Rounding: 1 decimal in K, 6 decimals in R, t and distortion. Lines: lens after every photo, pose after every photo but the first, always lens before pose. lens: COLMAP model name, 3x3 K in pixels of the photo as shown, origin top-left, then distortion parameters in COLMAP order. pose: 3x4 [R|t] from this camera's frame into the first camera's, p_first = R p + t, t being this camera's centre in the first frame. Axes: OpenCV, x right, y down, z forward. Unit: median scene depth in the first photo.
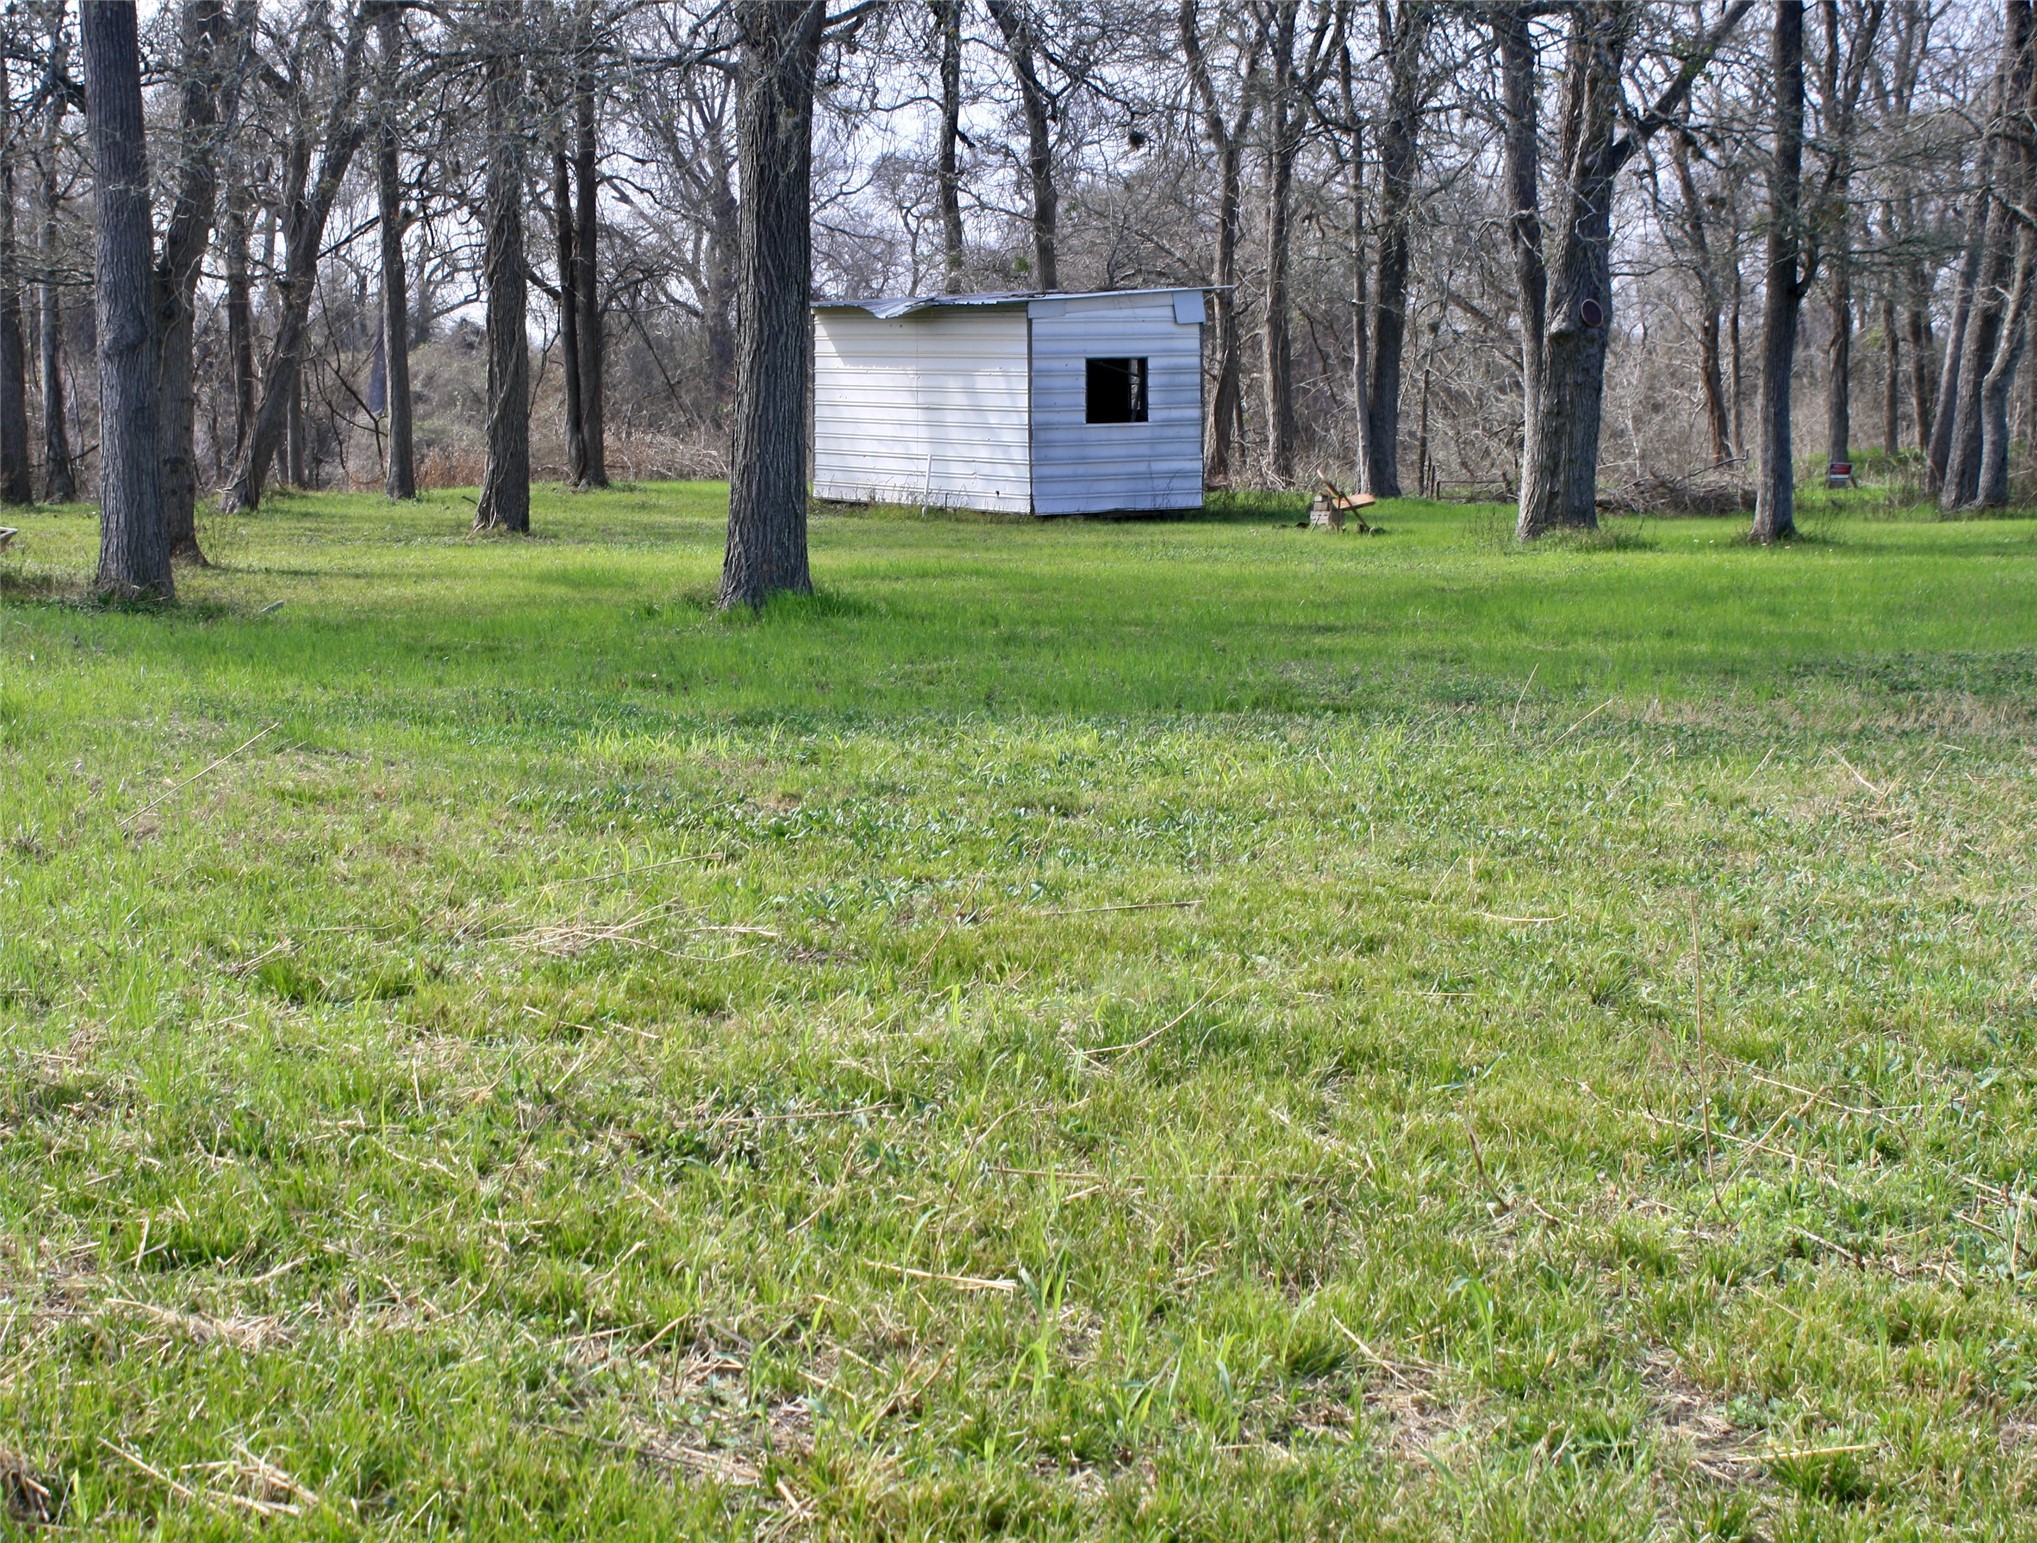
lens RADIAL K [[3854.5, 0, 1025.3], [0, 3854.5, 757.3], [0, 0, 1]] dist [-0.027576, 0.000000]
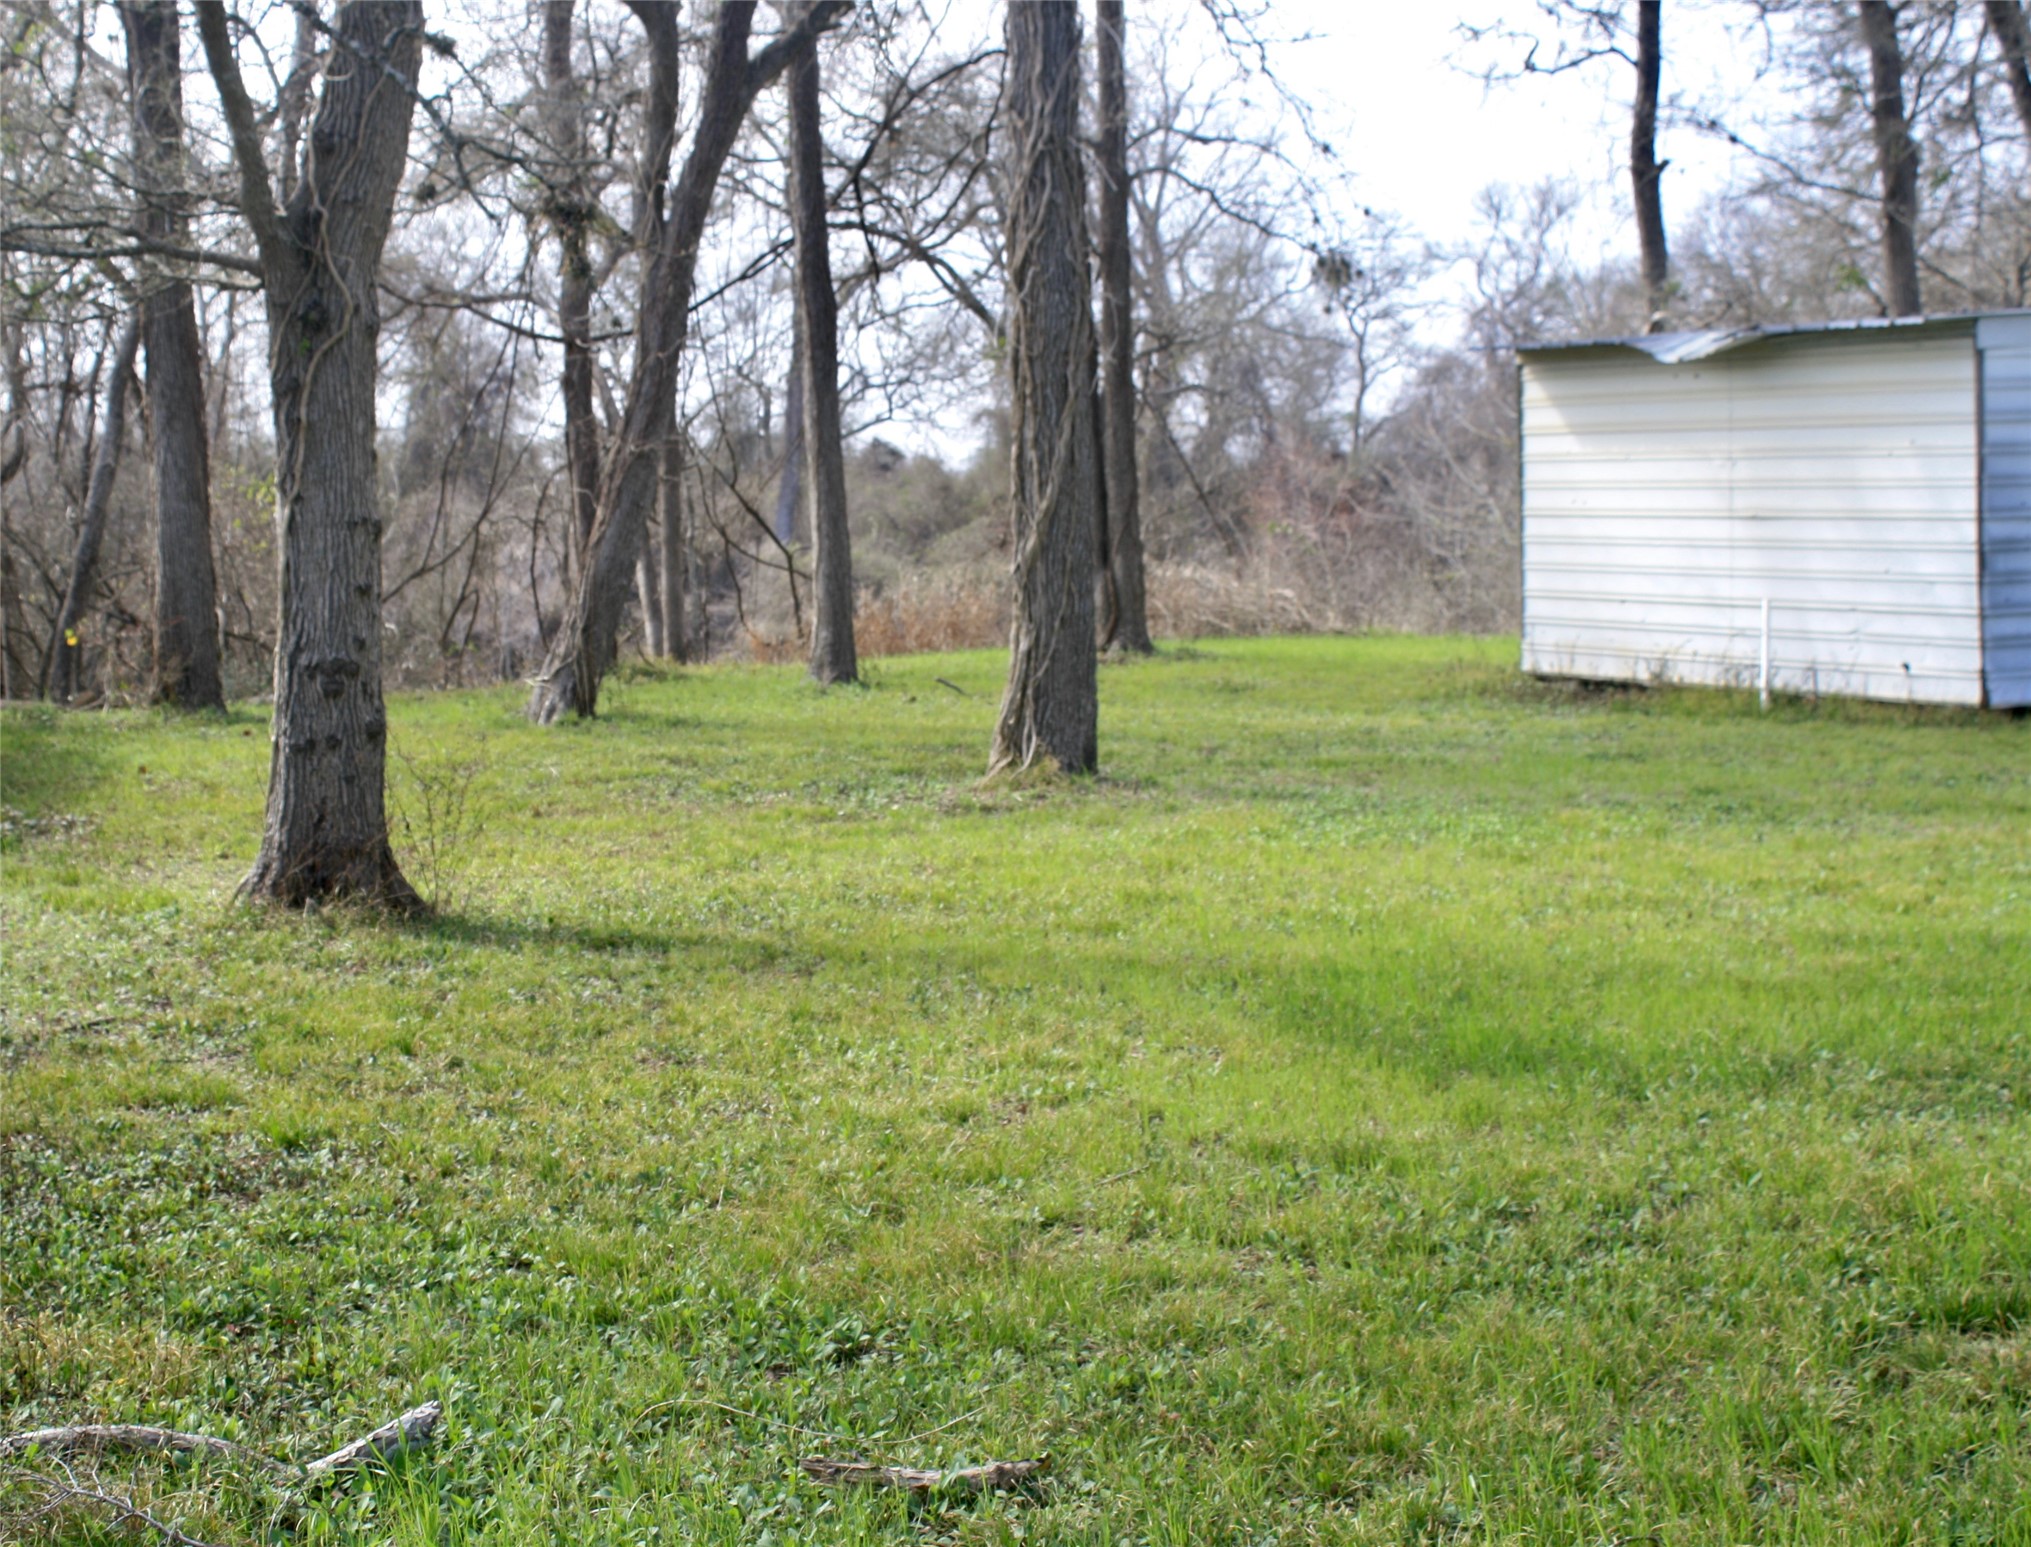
lens RADIAL K [[3843.1, 0, 1015.4], [0, 3843.1, 774.3], [0, 0, 1]] dist [-0.027576, 0.000000]
pose [[0.994237, -0.013083, -0.106399, -0.071079], [0.010249, 0.999579, -0.027140, -0.036910], [0.106709, 0.025893, 0.993953, 0.409717]]
